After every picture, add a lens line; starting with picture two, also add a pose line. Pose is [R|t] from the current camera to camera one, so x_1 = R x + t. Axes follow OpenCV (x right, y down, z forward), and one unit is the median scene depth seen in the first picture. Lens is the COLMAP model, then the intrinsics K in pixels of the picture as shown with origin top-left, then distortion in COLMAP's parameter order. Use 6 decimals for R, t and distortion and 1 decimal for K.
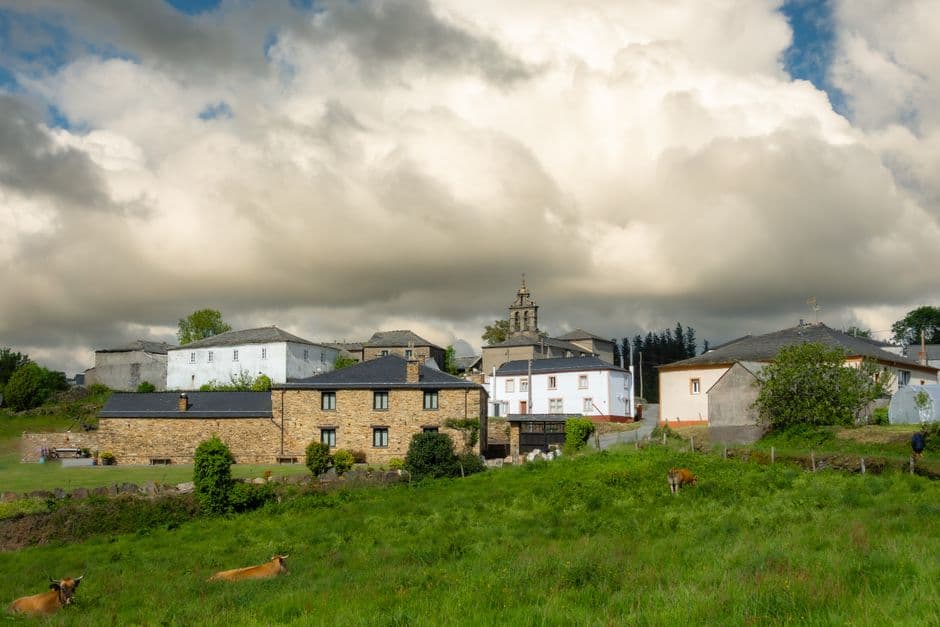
lens RADIAL K [[1622.7, 0, 470.0], [0, 1622.7, 313.5], [0, 0, 1]] dist [0.016165, 0.173525]
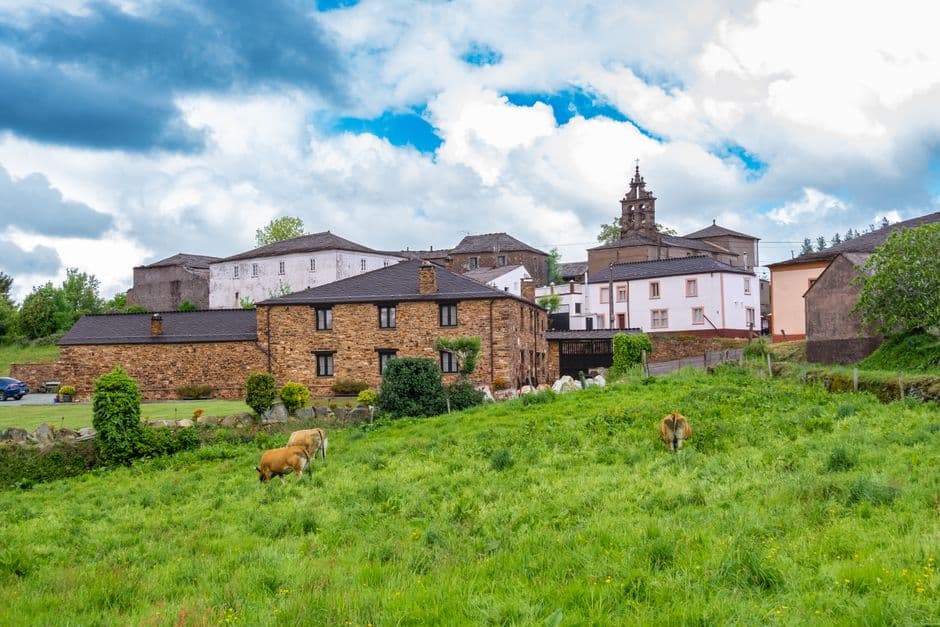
lens RADIAL K [[1622.7, 0, 470.0], [0, 1622.7, 313.5], [0, 0, 1]] dist [0.016165, 0.173525]
pose [[0.980642, -0.023599, -0.194383, 0.138960], [0.033261, 0.998360, 0.046594, 0.016292], [0.192964, -0.052158, 0.979818, 0.230516]]
